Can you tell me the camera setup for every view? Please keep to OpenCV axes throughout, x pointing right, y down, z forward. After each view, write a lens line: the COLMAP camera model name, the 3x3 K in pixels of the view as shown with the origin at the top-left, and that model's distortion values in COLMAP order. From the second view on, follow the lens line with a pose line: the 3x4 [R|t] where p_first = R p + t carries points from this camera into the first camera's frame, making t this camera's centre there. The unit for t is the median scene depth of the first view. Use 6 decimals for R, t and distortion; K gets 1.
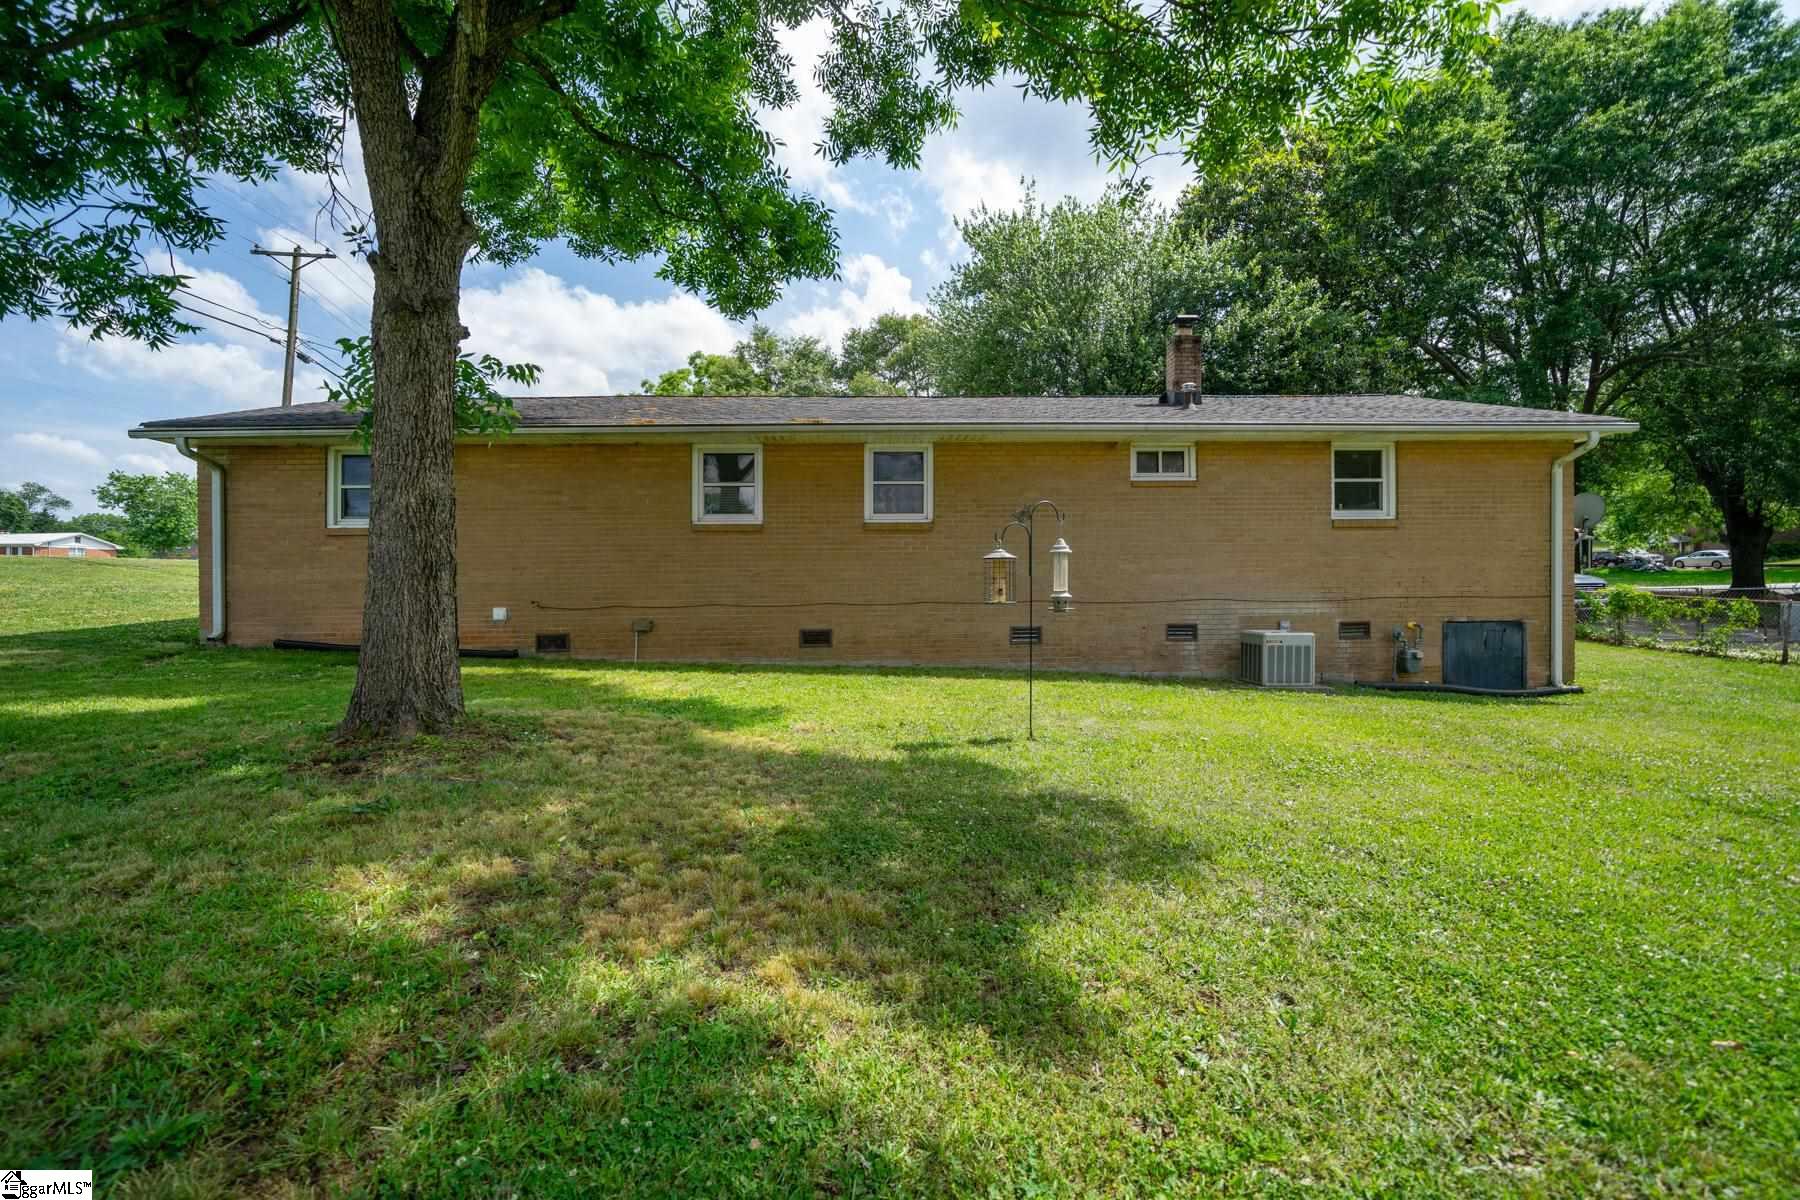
lens RADIAL K [[819.7, 0, 914.3], [0, 819.7, 584.5], [0, 0, 1]] dist [-0.001417, 0.000789]
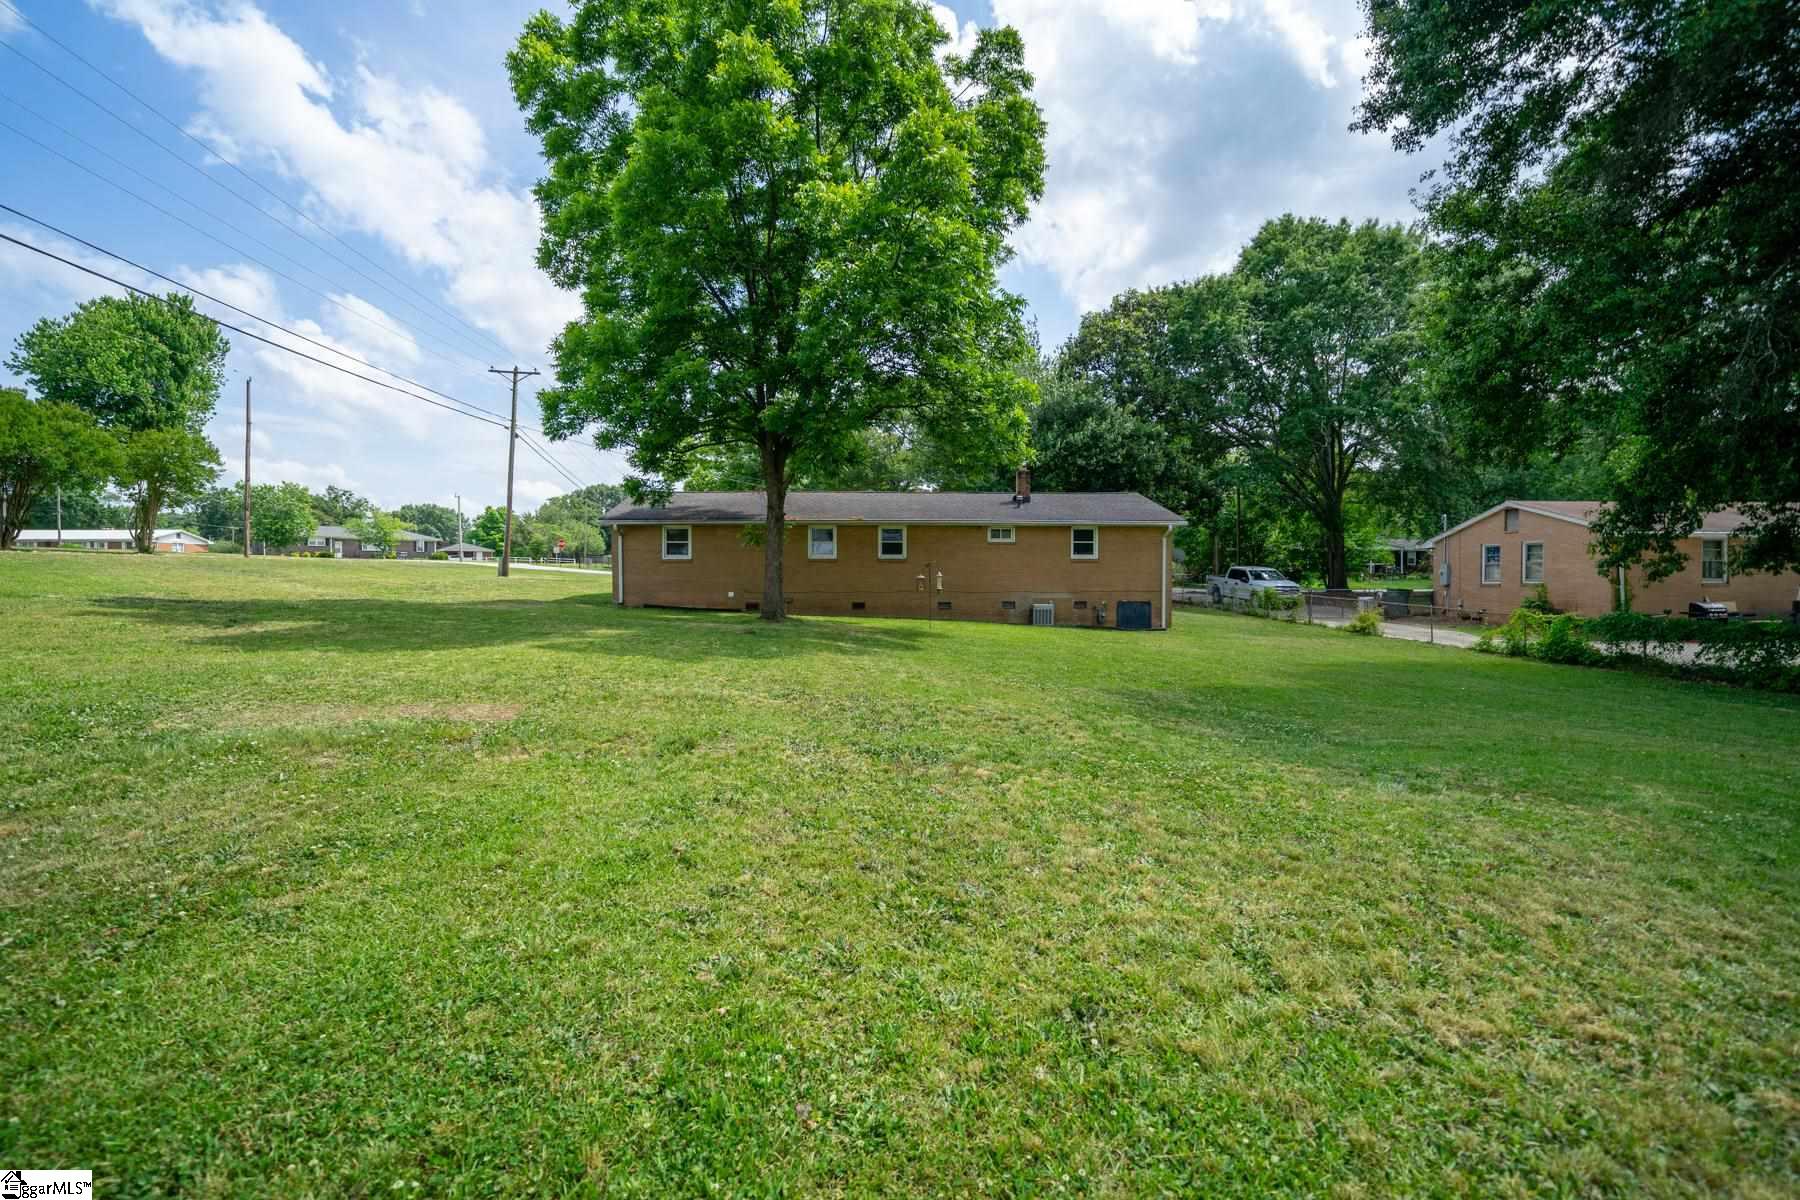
lens RADIAL K [[819.7, 0, 902.8], [0, 819.7, 598.5], [0, 0, 1]] dist [-0.001417, 0.000789]
pose [[0.999943, 0.009670, -0.004629, 0.024361], [-0.009575, 0.999750, 0.020219, -0.005418], [0.004823, -0.020174, 0.999785, -1.425223]]
